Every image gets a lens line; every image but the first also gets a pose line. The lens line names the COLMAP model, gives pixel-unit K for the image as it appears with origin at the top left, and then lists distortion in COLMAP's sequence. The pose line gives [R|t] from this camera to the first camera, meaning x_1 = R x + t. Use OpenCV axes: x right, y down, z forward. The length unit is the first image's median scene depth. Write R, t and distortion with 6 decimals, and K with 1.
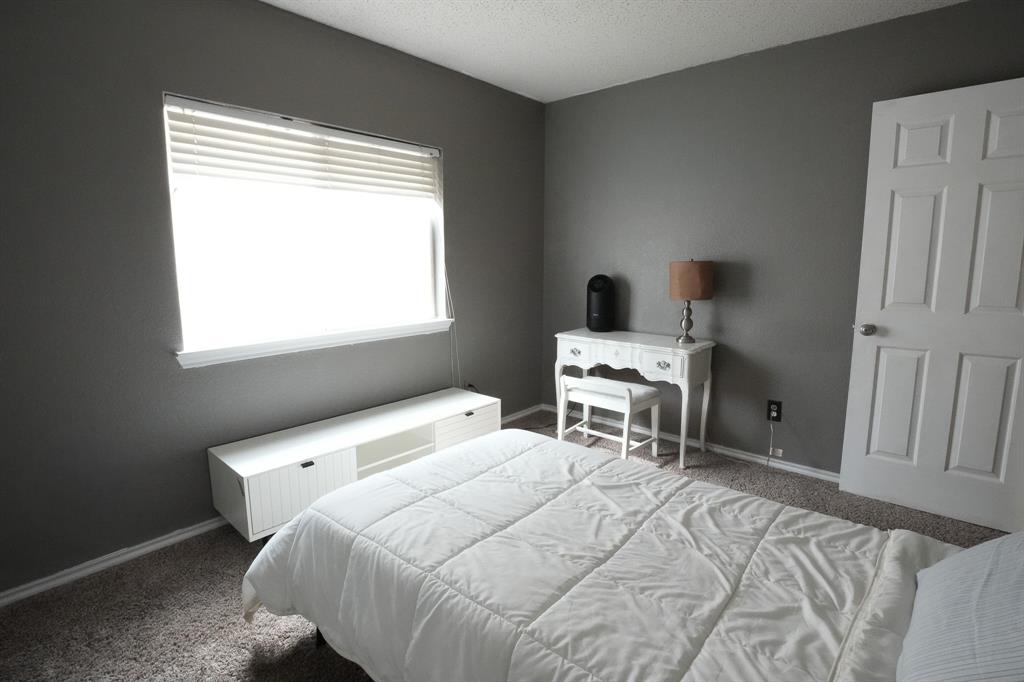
lens RADIAL K [[491.0, 0, 514.2], [0, 491.0, 335.8], [0, 0, 1]] dist [-0.044488, 0.010129]
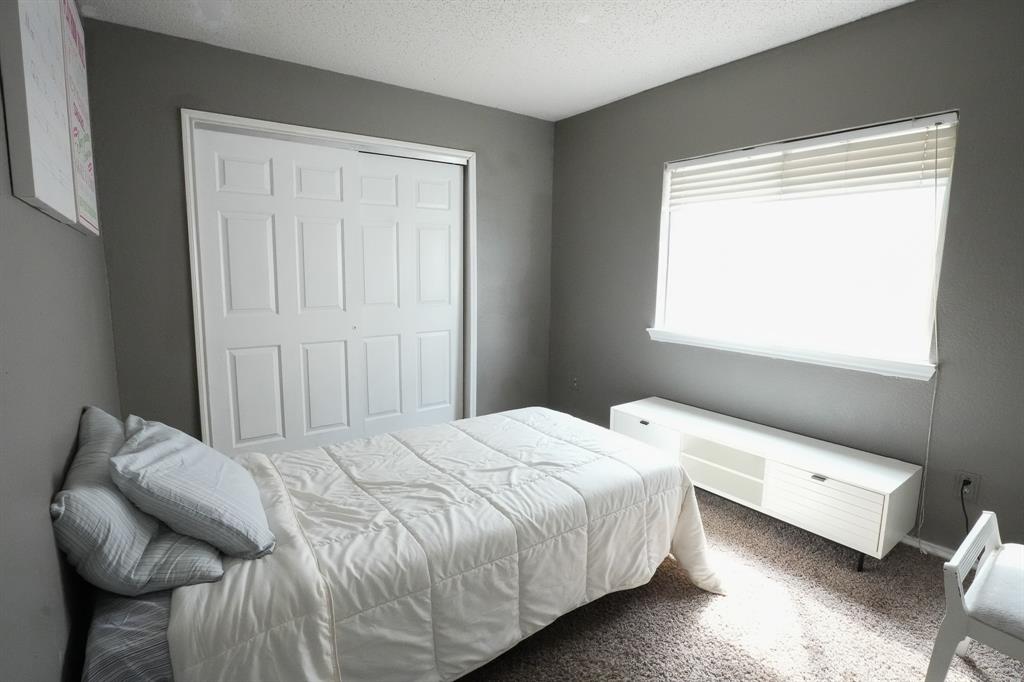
lens RADIAL K [[491.0, 0, 521.9], [0, 491.0, 336.7], [0, 0, 1]] dist [-0.044488, 0.010129]
pose [[-0.192942, 0.136483, -0.971672, 1.214664], [-0.158620, 0.972915, 0.168154, -0.184336], [0.968304, 0.186570, -0.166067, 1.131485]]
